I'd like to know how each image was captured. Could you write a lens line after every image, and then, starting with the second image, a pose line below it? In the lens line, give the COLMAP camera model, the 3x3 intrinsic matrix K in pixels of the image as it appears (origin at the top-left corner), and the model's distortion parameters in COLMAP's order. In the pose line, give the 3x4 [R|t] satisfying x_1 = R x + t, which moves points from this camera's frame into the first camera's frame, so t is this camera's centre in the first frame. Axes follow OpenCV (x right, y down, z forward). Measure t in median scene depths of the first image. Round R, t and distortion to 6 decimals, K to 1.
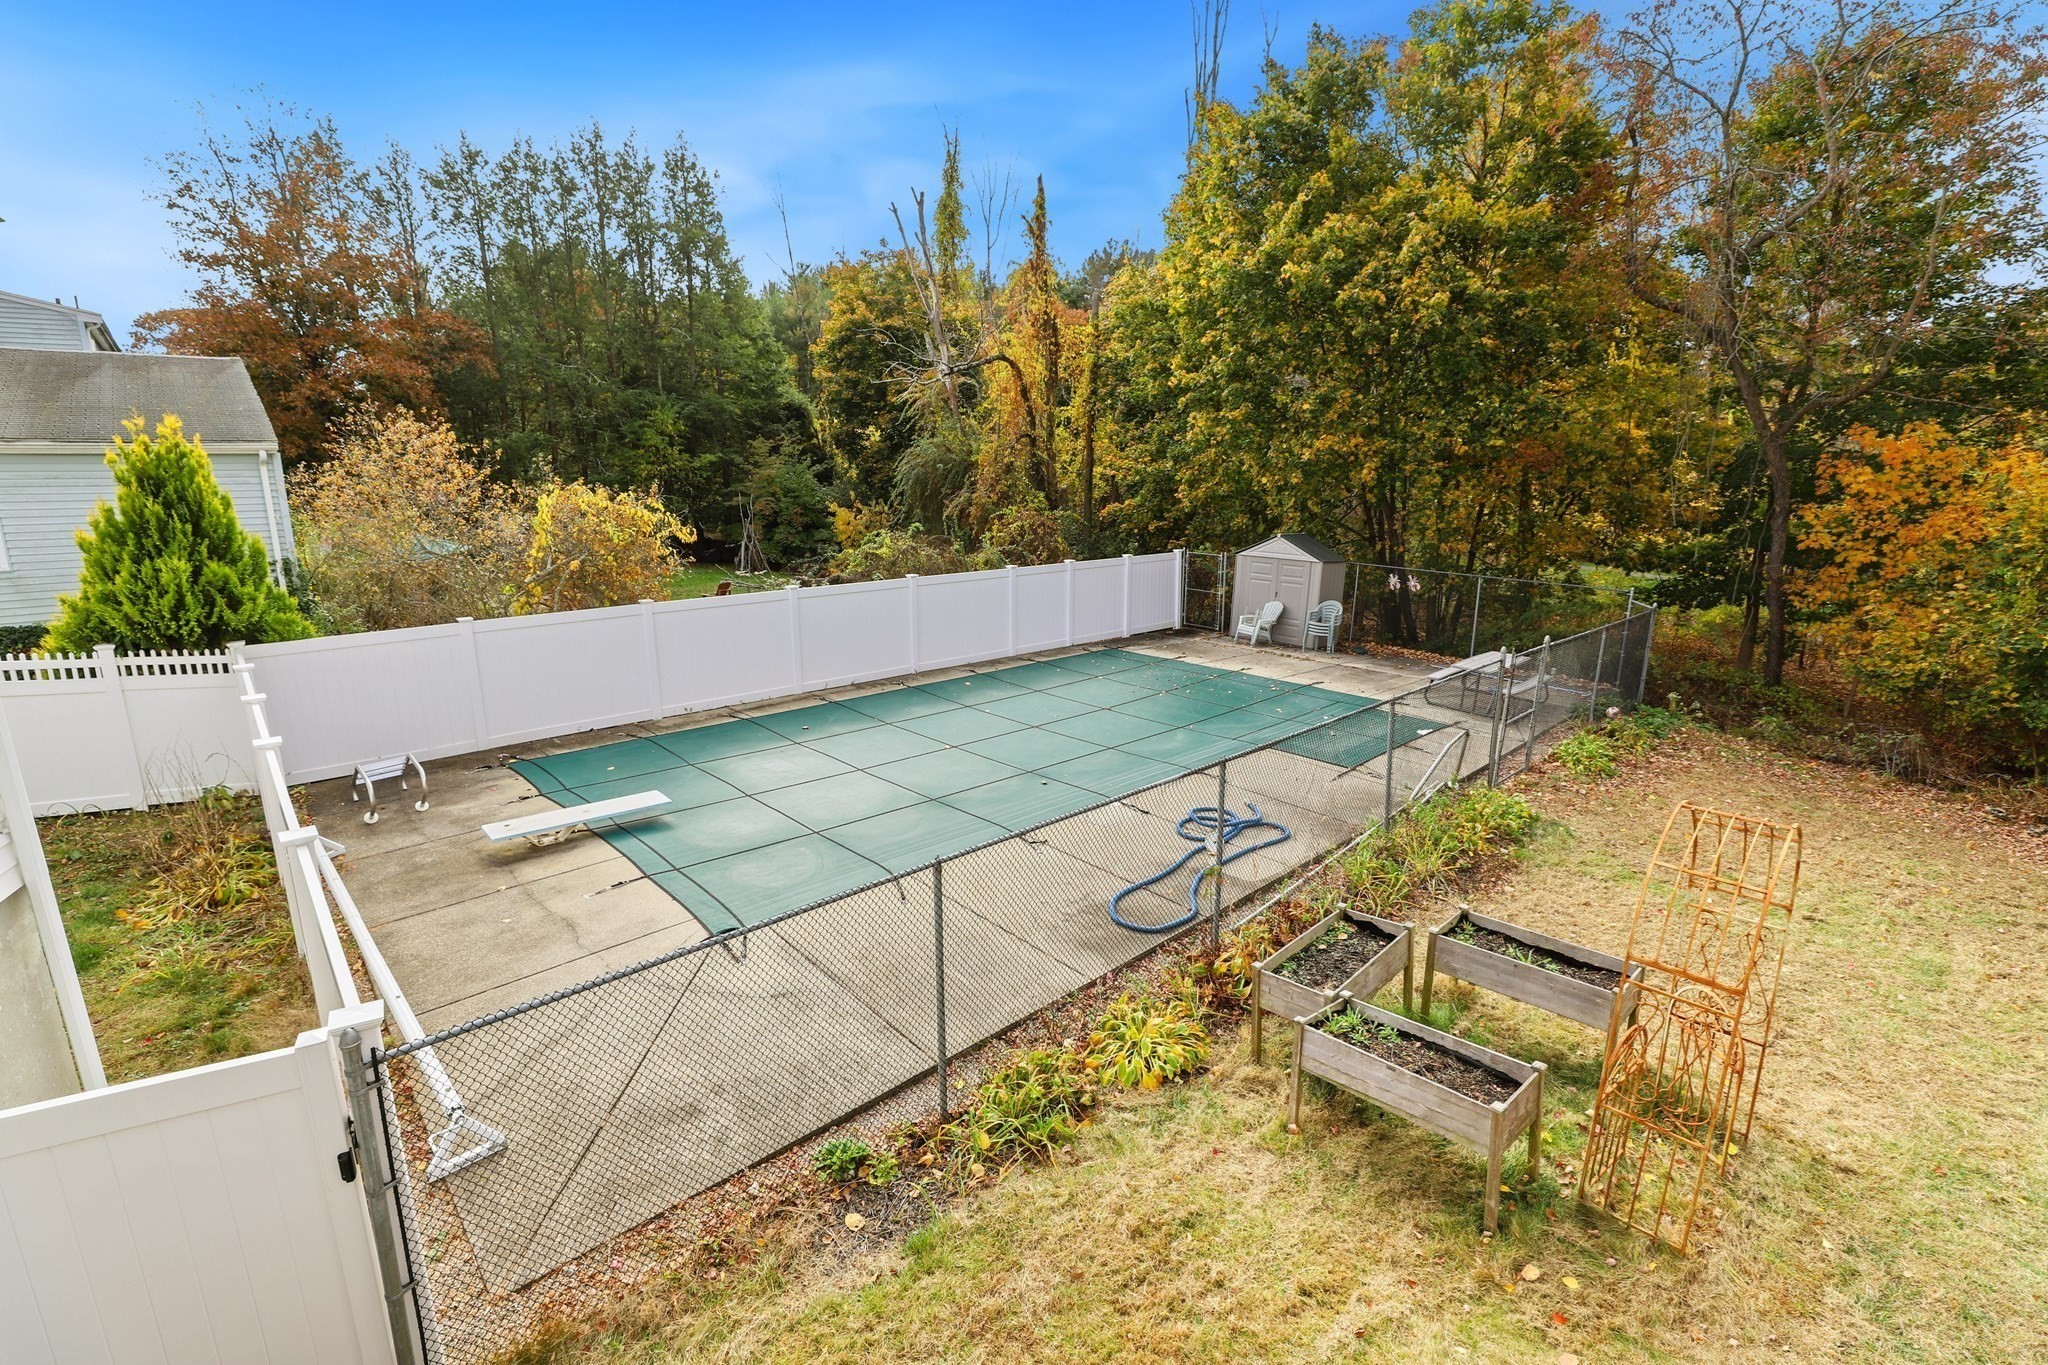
lens RADIAL K [[924.0, 0, 1022.0], [0, 924.0, 720.9], [0, 0, 1]] dist [-0.033086, 0.000191]
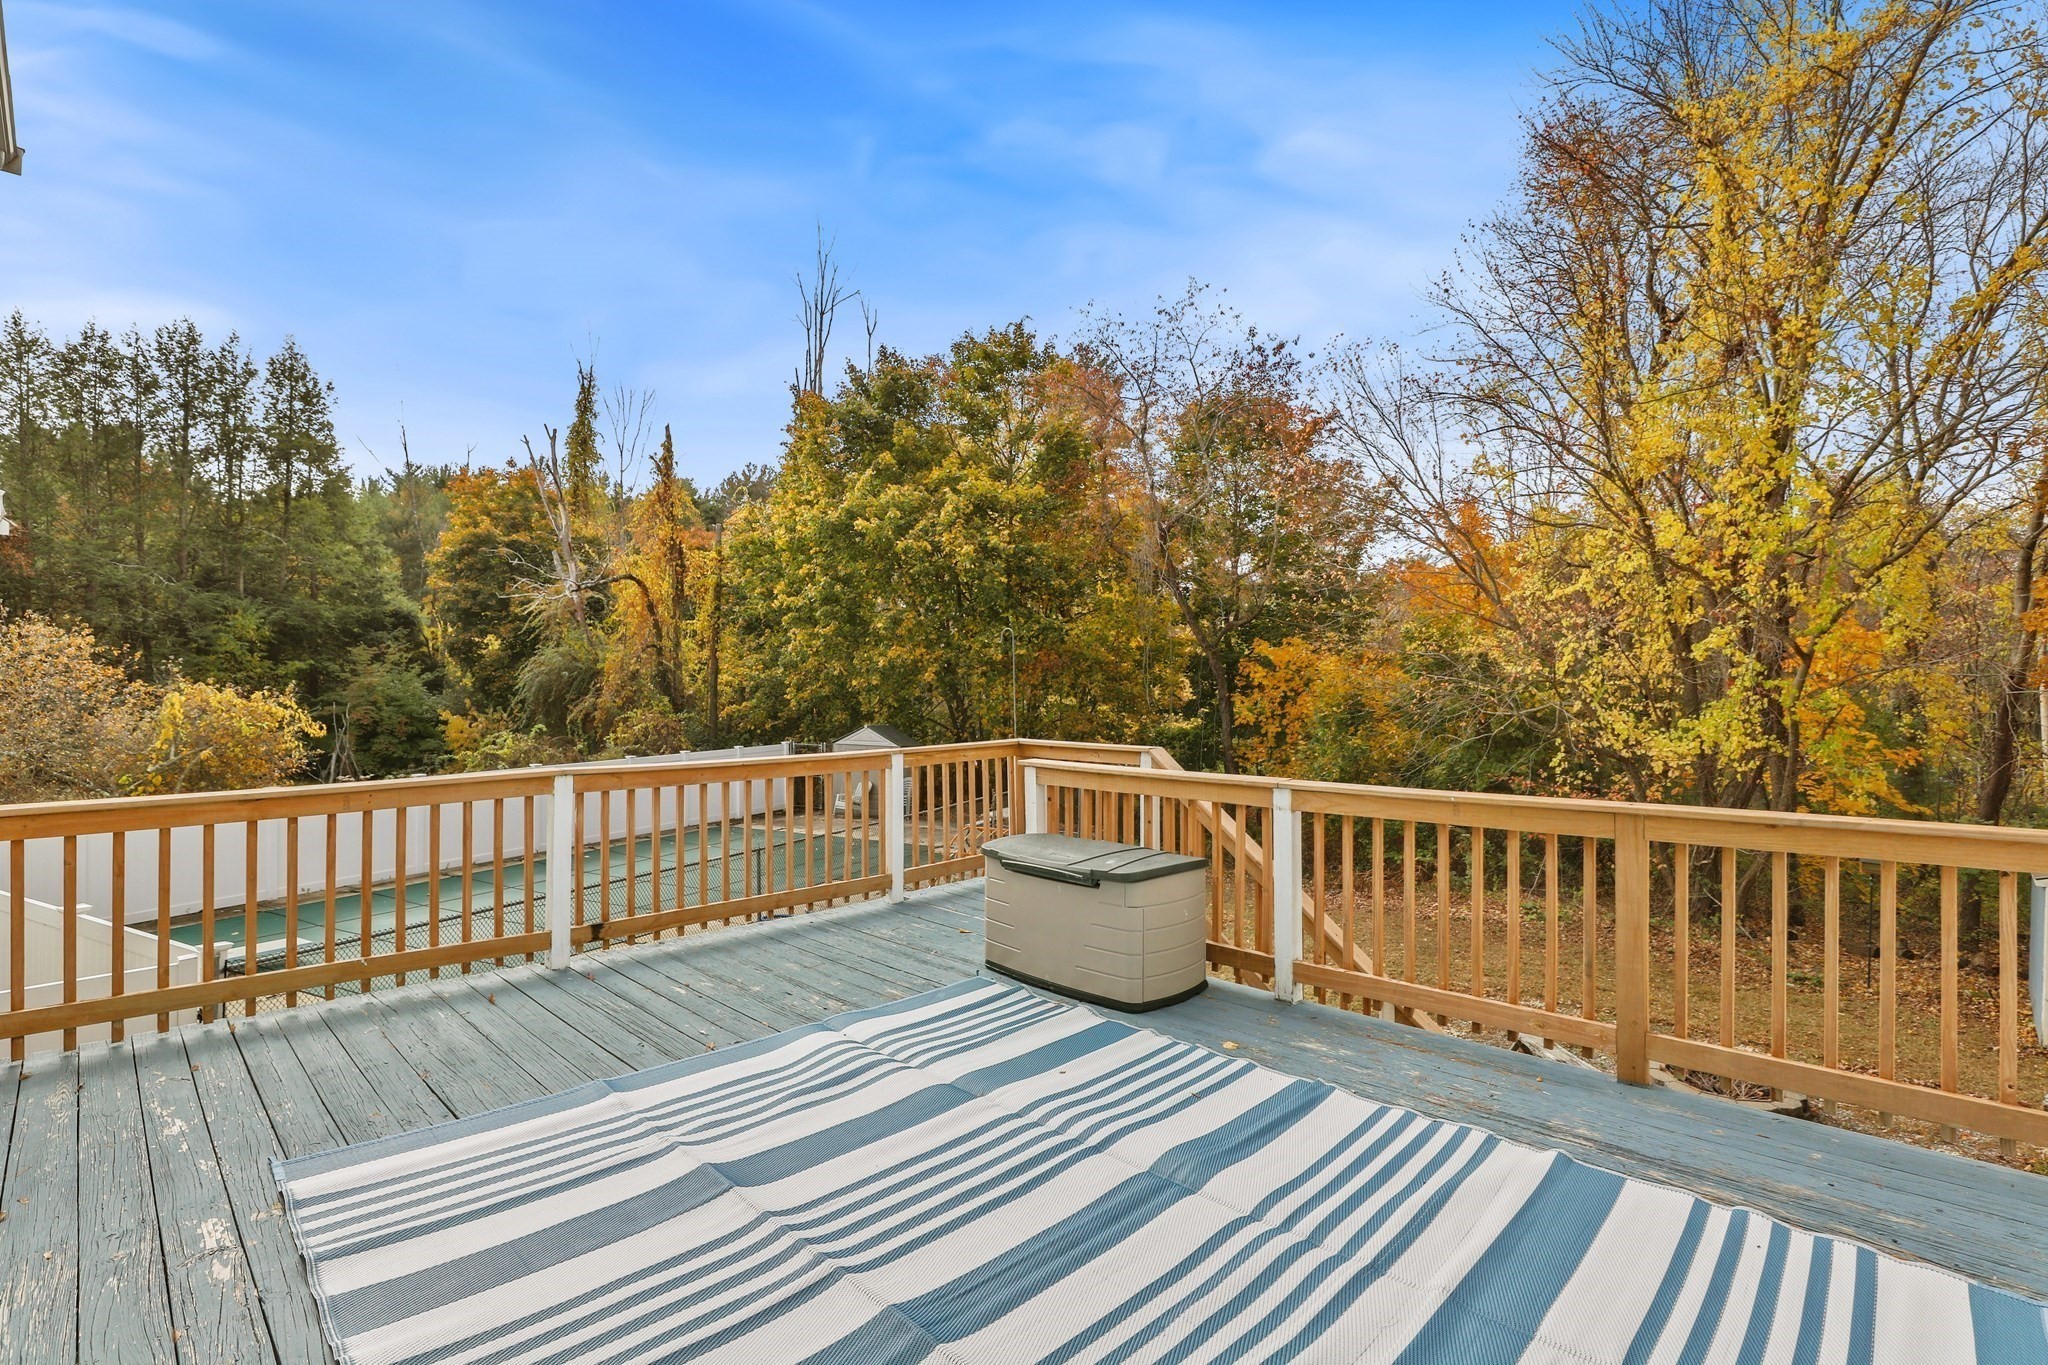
lens RADIAL K [[941.3, 0, 975.2], [0, 941.3, 661.1], [0, 0, 1]] dist [-0.043478, 0.018434]
pose [[0.946432, 0.003057, 0.322888, 0.008020], [0.087972, 0.959689, -0.266943, 0.029346], [-0.310688, 0.281049, 0.908011, -0.095759]]
